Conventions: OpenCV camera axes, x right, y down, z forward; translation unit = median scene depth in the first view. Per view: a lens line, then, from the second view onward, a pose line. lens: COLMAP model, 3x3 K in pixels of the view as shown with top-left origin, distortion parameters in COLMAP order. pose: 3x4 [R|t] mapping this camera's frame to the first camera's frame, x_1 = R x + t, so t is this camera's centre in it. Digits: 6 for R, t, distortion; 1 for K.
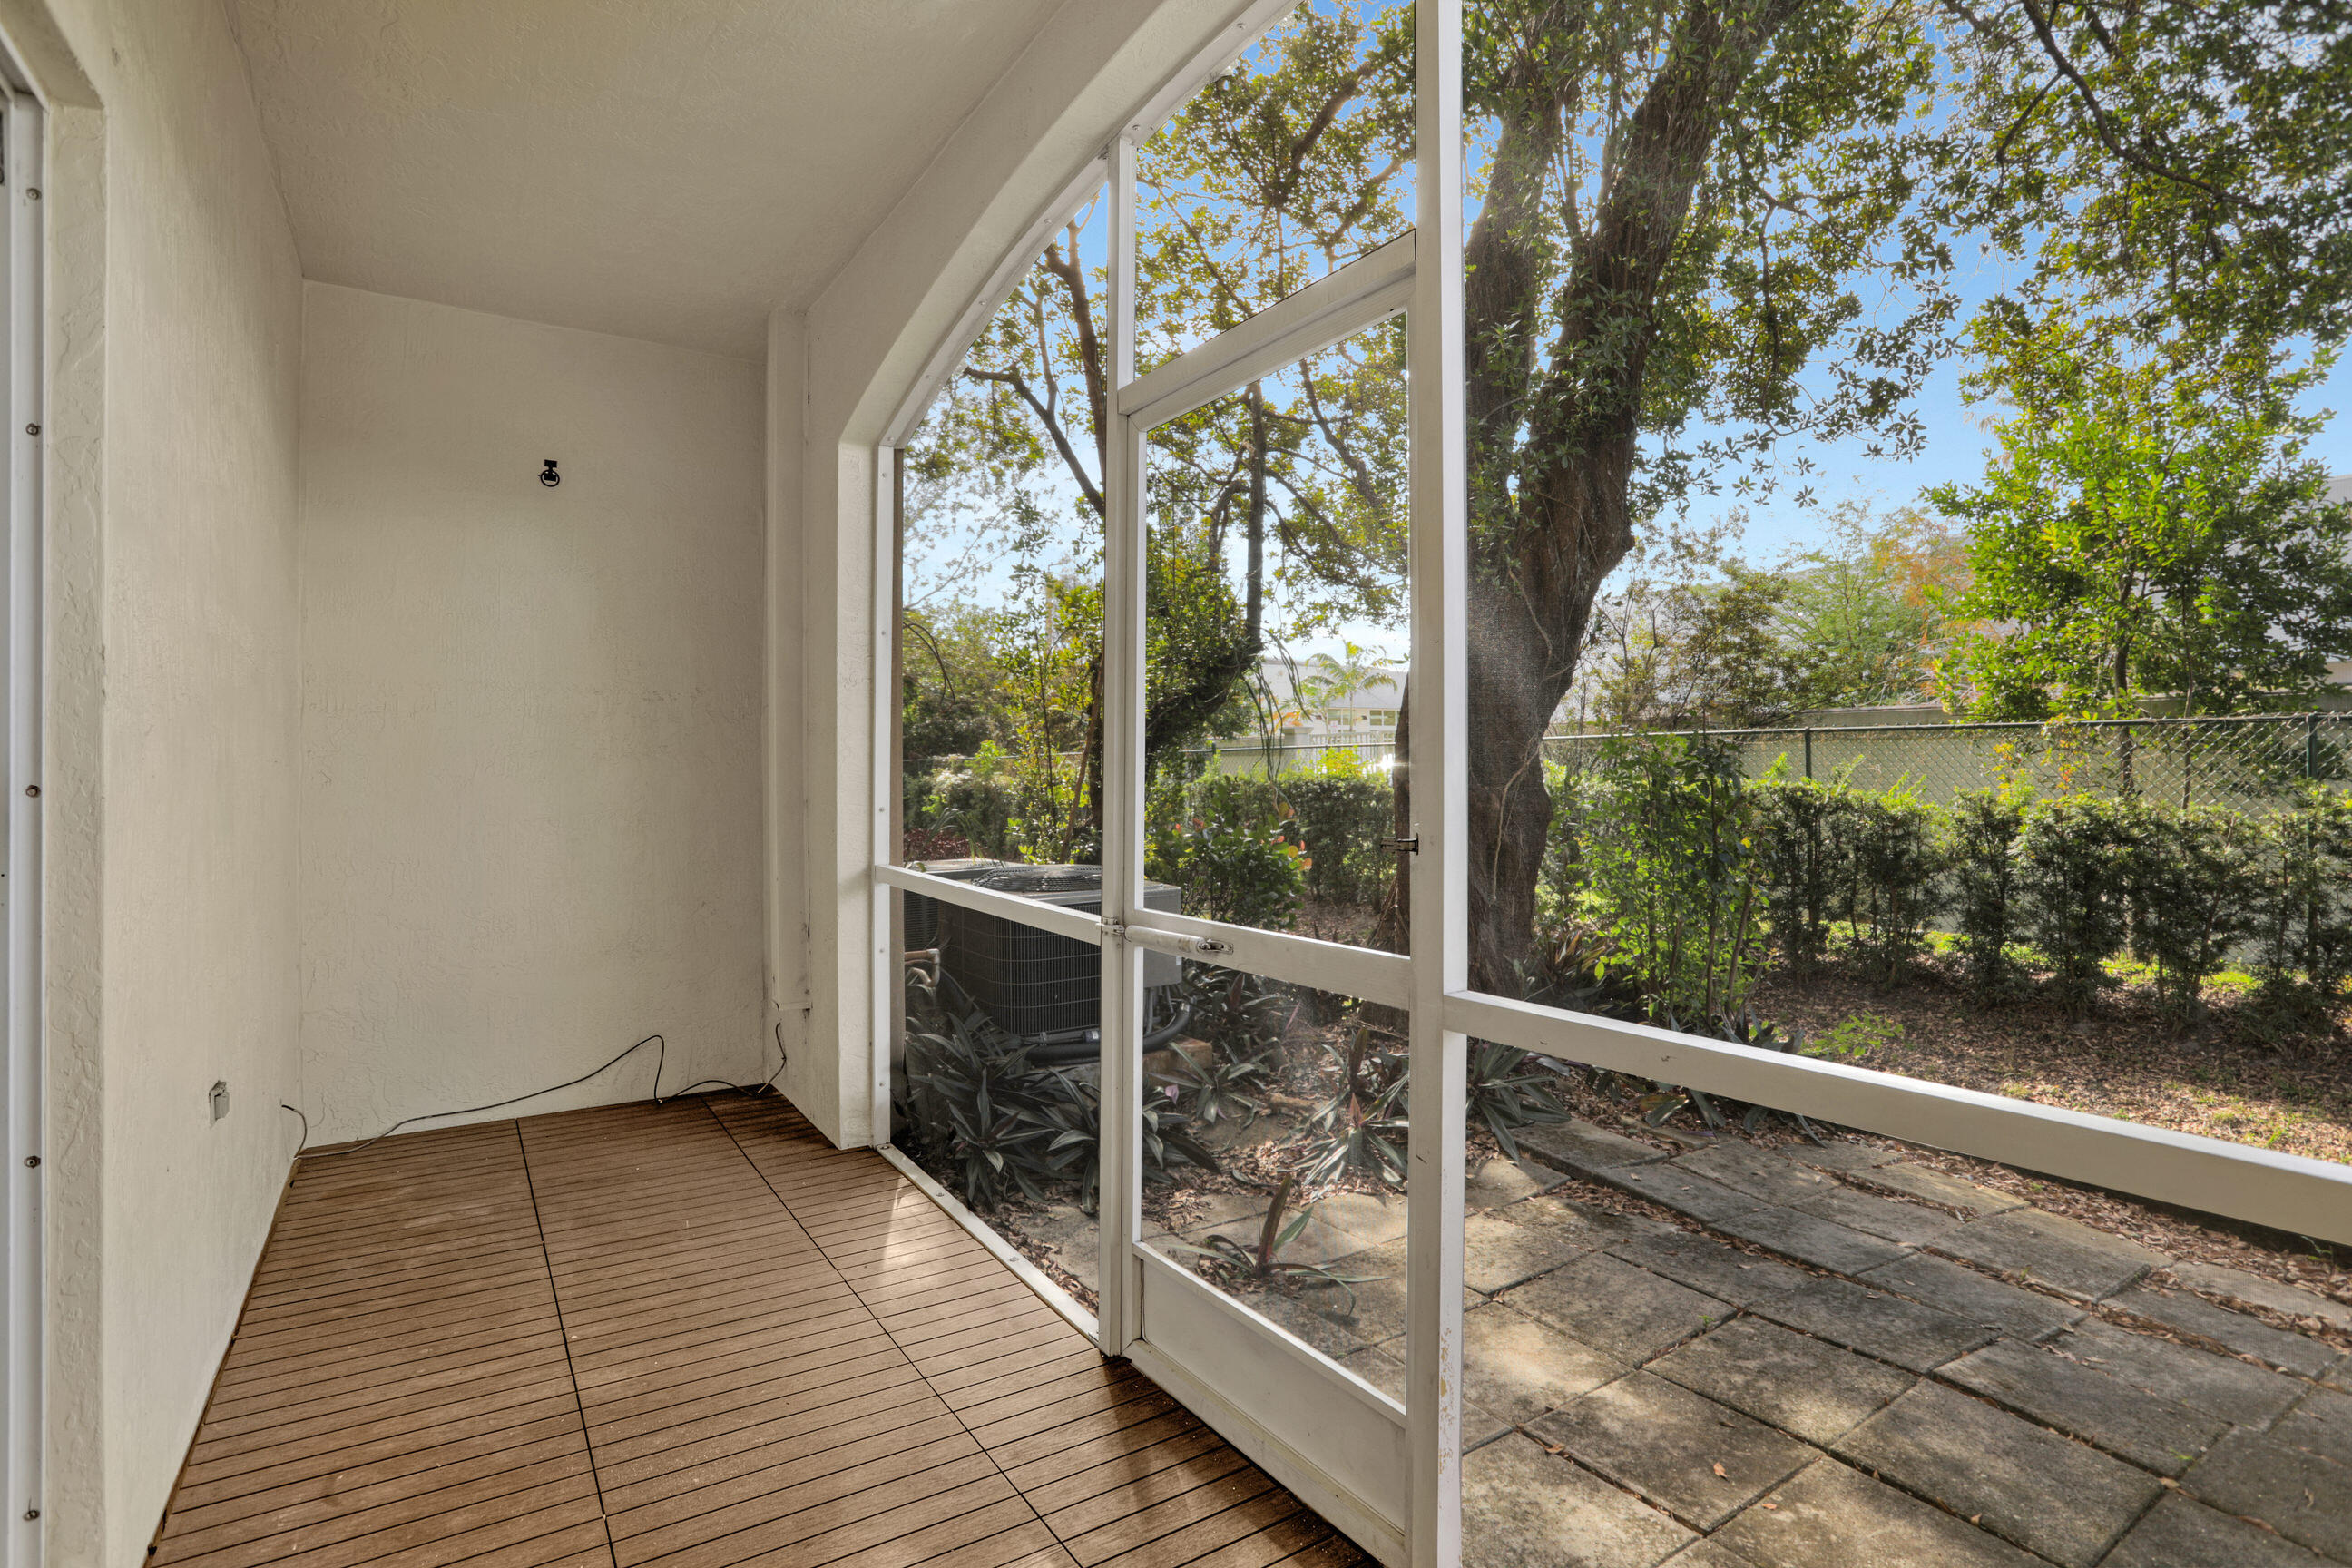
lens RADIAL K [[1156.5, 0, 1194.1], [0, 1156.5, 734.7], [0, 0, 1]] dist [-0.069455, 0.032384]
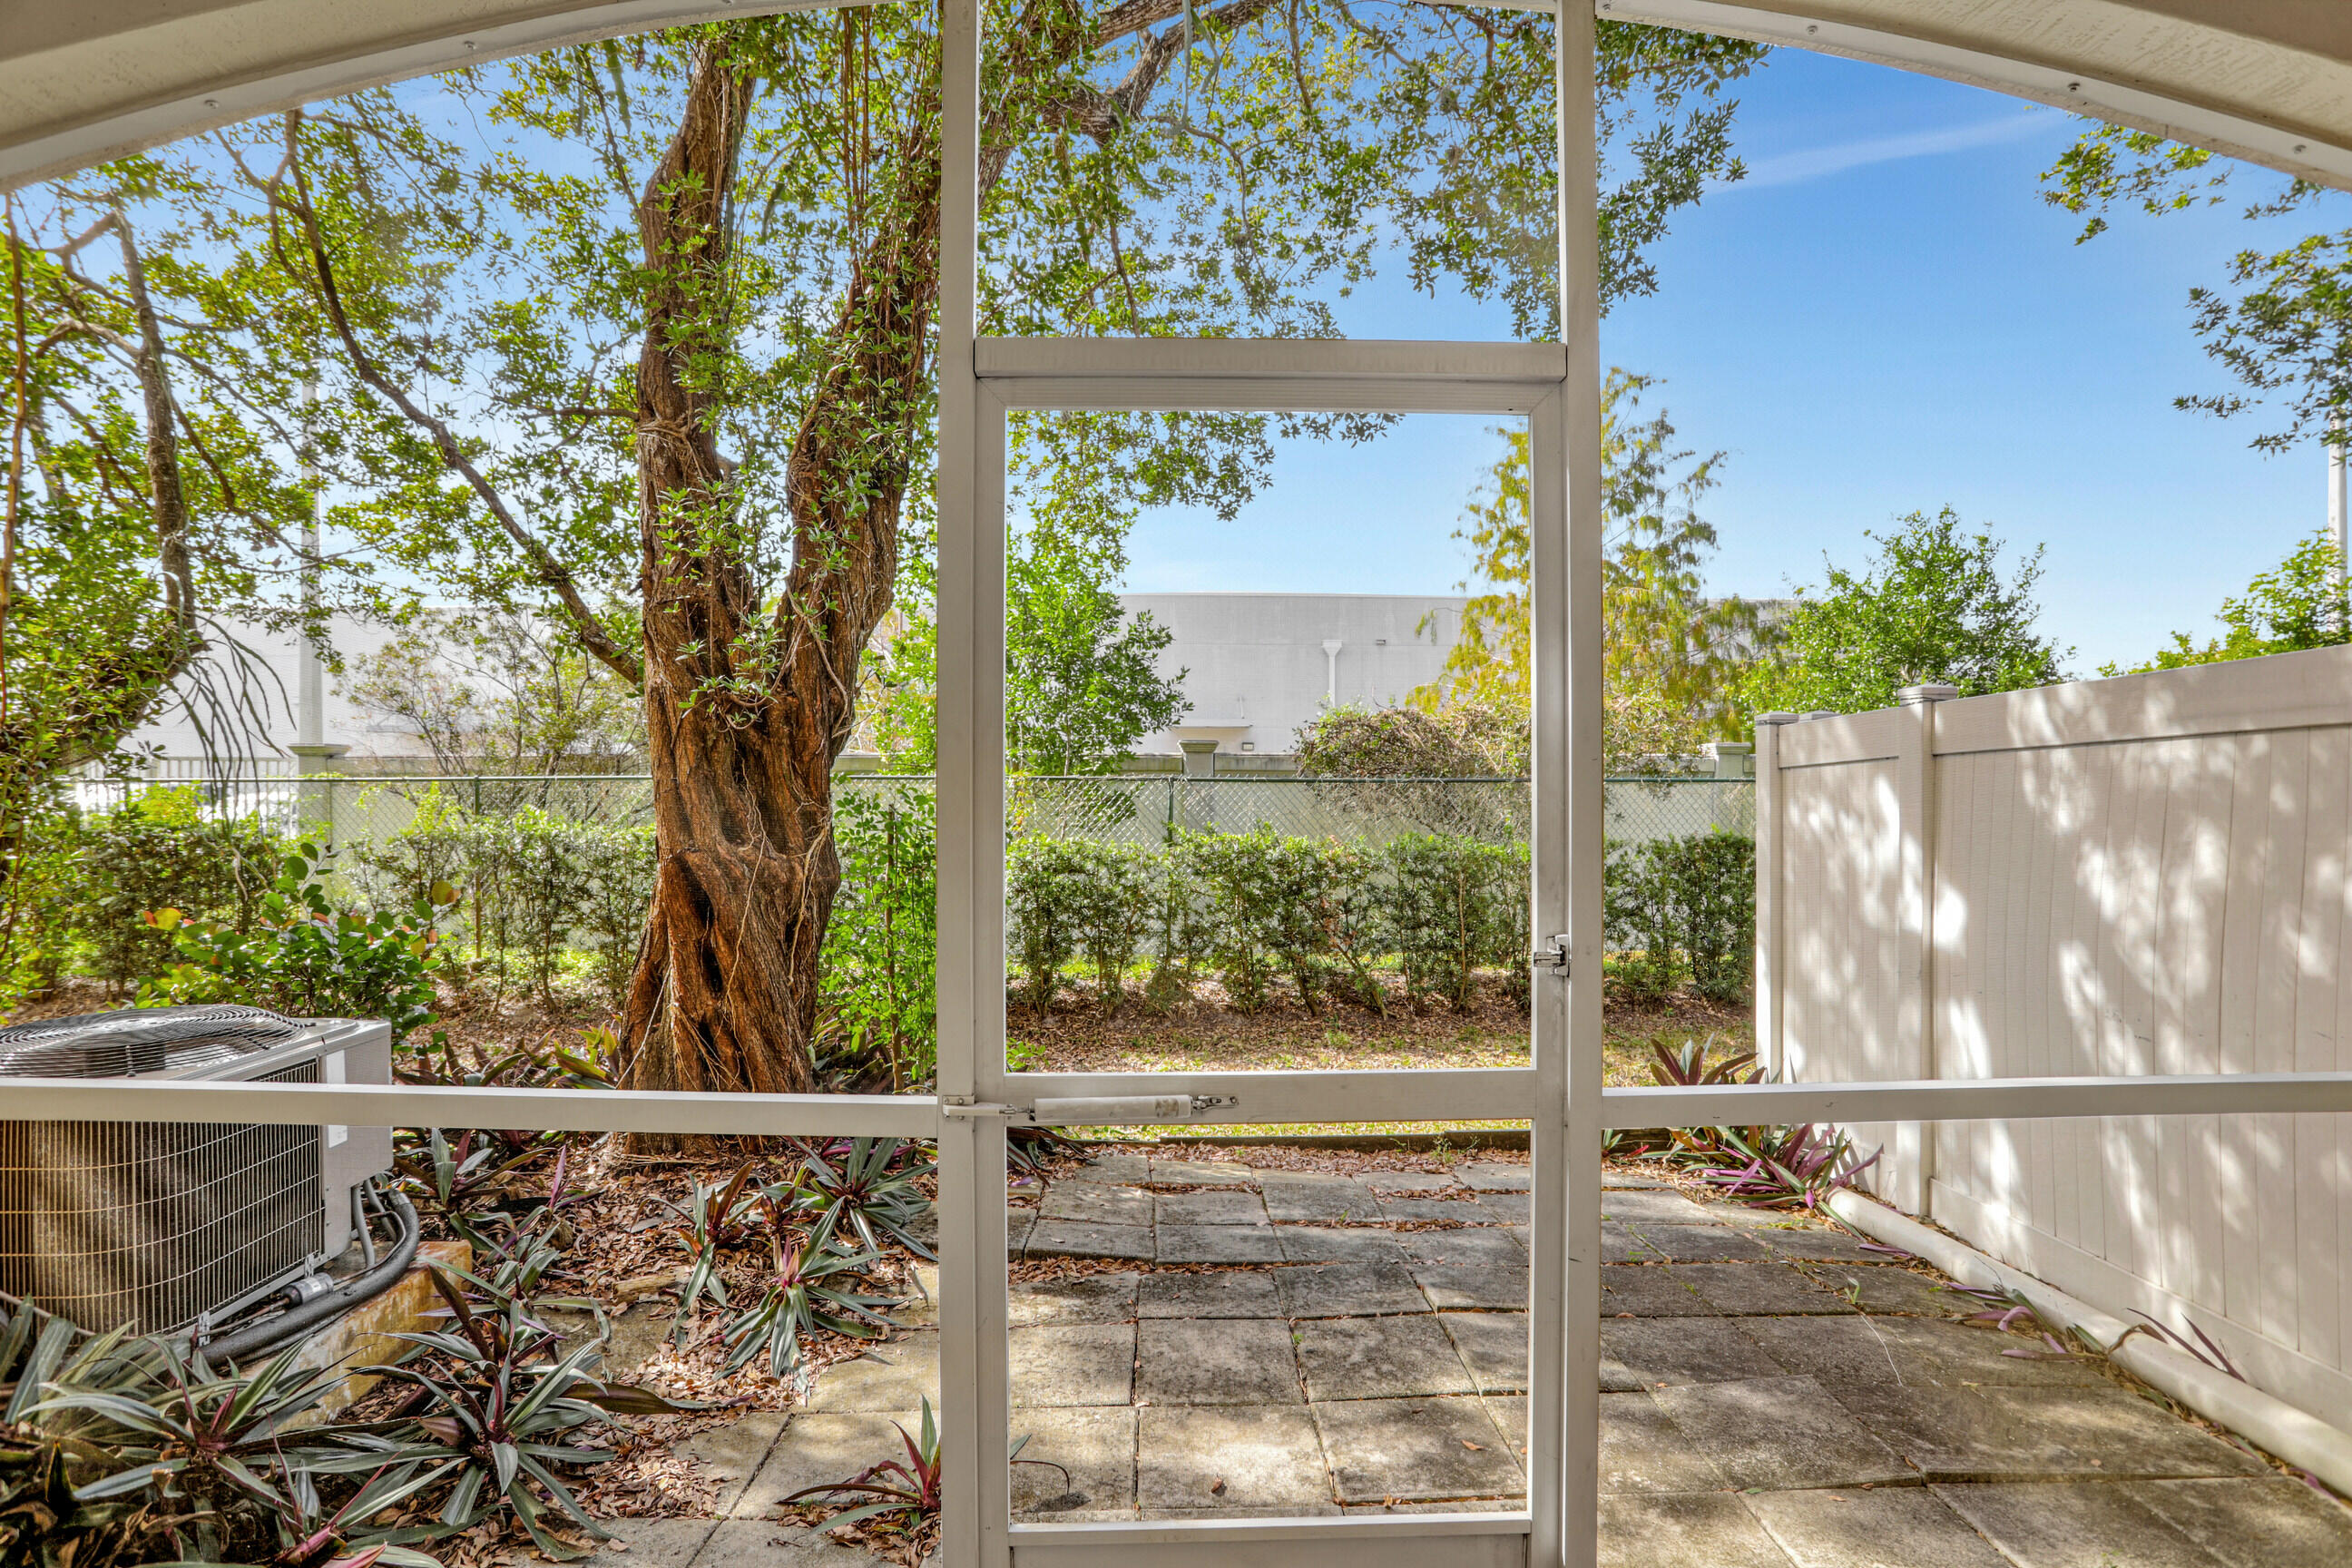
lens RADIAL K [[1149.4, 0, 1184.4], [0, 1149.4, 782.1], [0, 0, 1]] dist [-0.074482, 0.028812]
pose [[0.536222, 0.014652, 0.843950, -0.326362], [-0.027179, 0.999631, -0.000086, -0.016669], [-0.843639, -0.022892, 0.536423, 0.296296]]
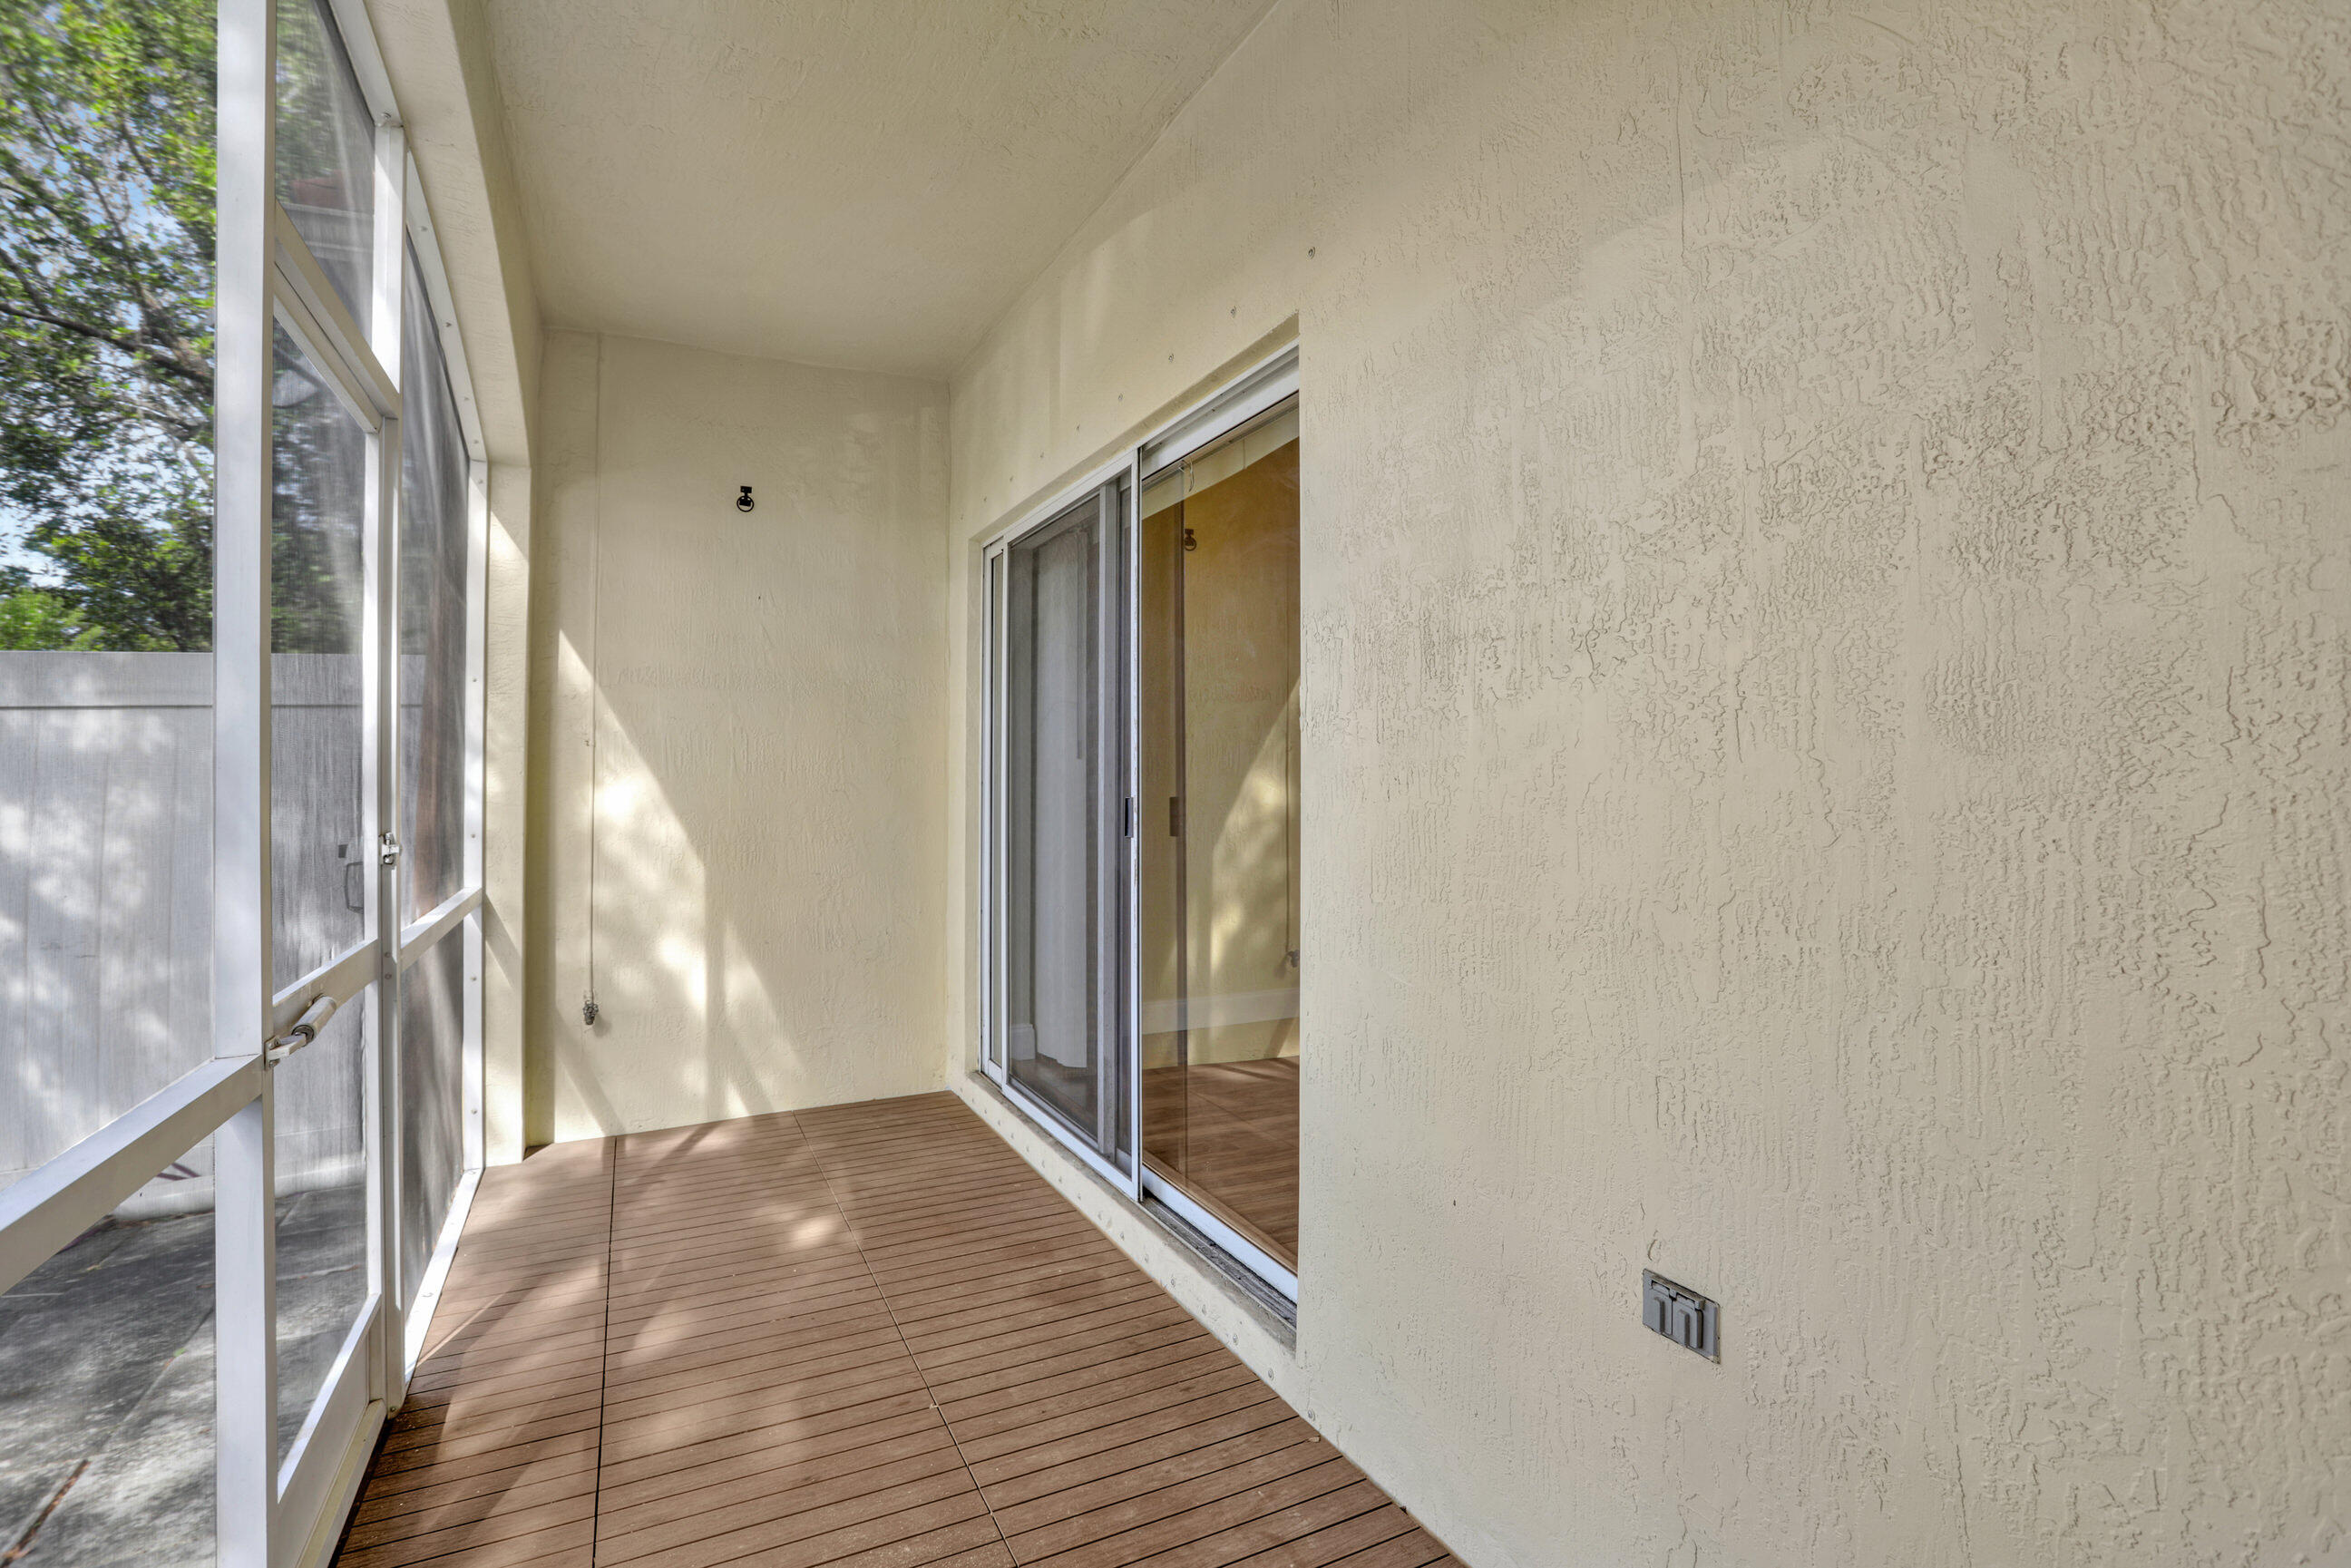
lens RADIAL K [[1146.8, 0, 1184.2], [0, 1146.8, 784.4], [0, 0, 1]] dist [-0.073342, 0.031236]
pose [[-0.990074, 0.028975, 0.137529, -0.358177], [0.027678, 0.999553, -0.011333, 0.026526], [-0.137796, -0.007414, -0.990433, 0.852630]]
